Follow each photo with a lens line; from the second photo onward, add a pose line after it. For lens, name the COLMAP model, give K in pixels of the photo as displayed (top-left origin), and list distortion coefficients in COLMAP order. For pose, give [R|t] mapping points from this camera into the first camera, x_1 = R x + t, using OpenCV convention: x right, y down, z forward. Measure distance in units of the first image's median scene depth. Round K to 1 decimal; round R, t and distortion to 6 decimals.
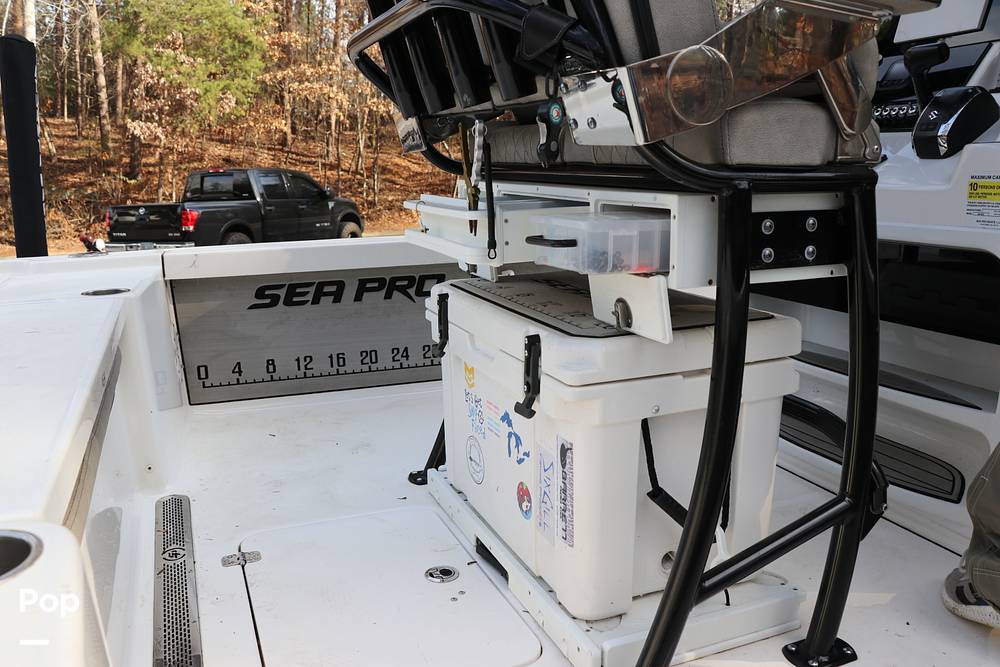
lens RADIAL K [[821.5, 0, 490.1], [0, 821.5, 344.3], [0, 0, 1]] dist [-0.190741, 0.163901]
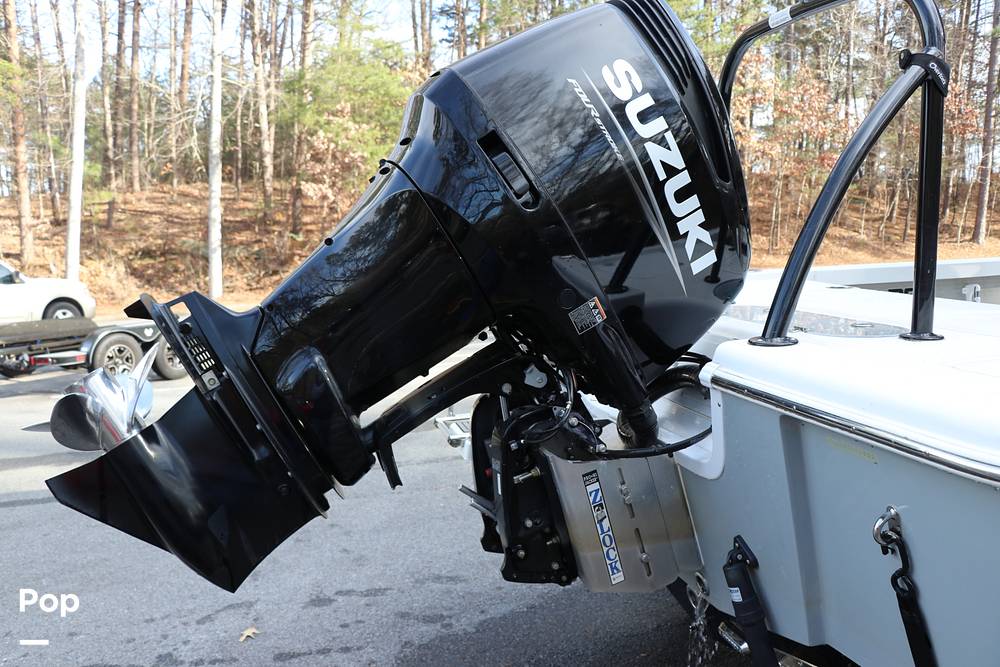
lens RADIAL K [[821.5, 0, 490.1], [0, 821.5, 344.3], [0, 0, 1]] dist [-0.190741, 0.163901]
pose [[0.993441, -0.007544, -0.114095, -0.075929], [-0.000191, 0.997710, -0.067632, 0.012335], [0.114344, 0.067210, 0.991165, -0.056429]]
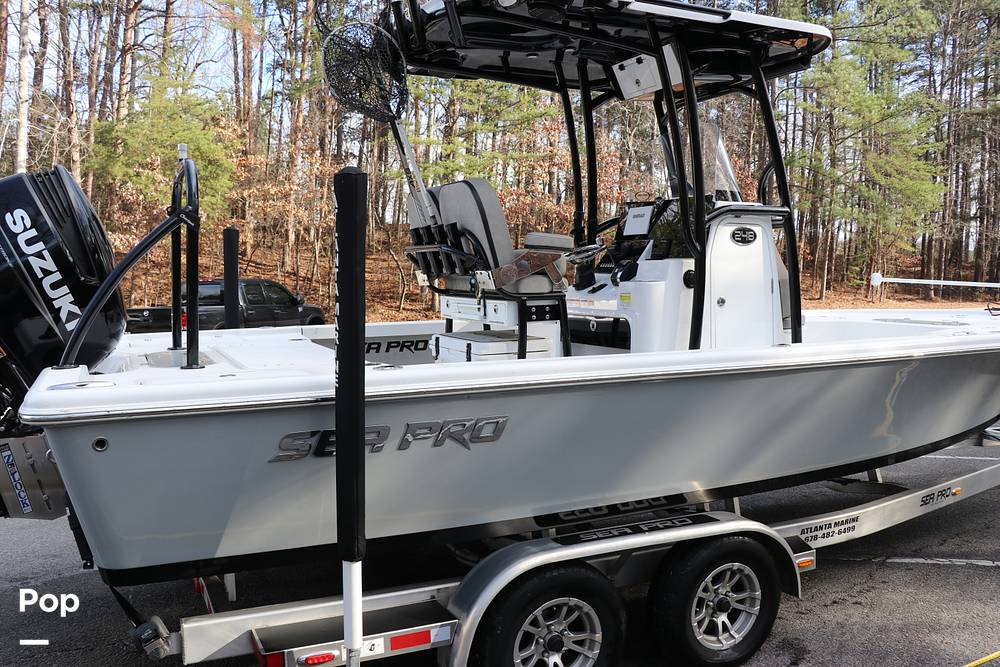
lens RADIAL K [[821.5, 0, 490.1], [0, 821.5, 344.3], [0, 0, 1]] dist [-0.190741, 0.163901]
pose [[0.997528, -0.005375, 0.070069, -0.004734], [0.014339, 0.991662, -0.128067, 0.020446], [-0.068797, 0.128755, 0.989287, -0.112034]]
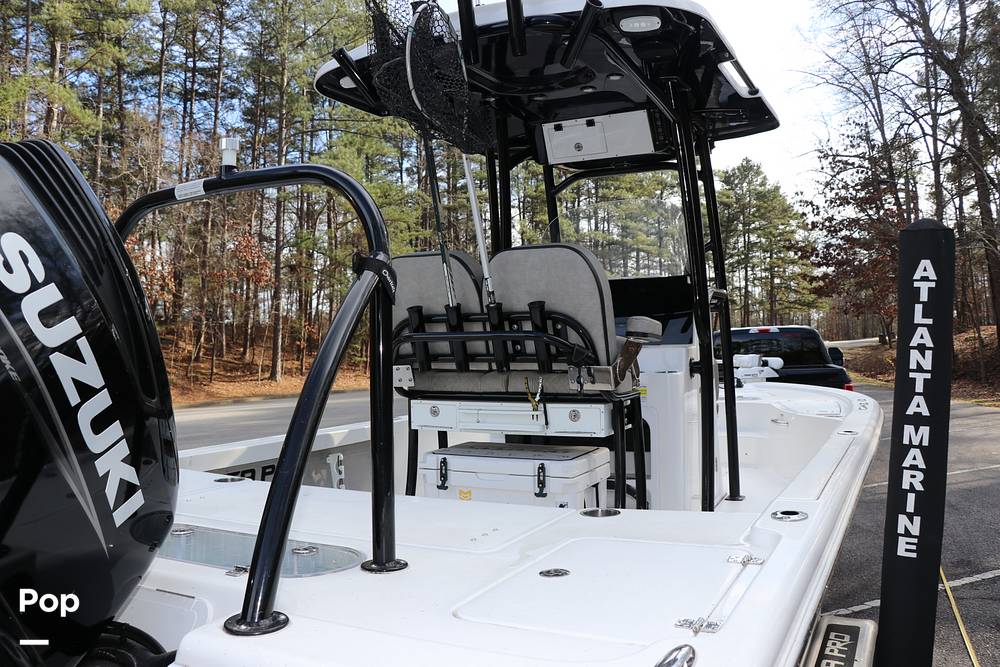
lens RADIAL K [[821.5, 0, 490.1], [0, 821.5, 344.3], [0, 0, 1]] dist [-0.190741, 0.163901]
pose [[0.757706, -0.005914, 0.652569, -0.081717], [0.153312, 0.973586, -0.169189, 0.001409], [-0.634332, 0.228242, 0.738599, -0.038837]]
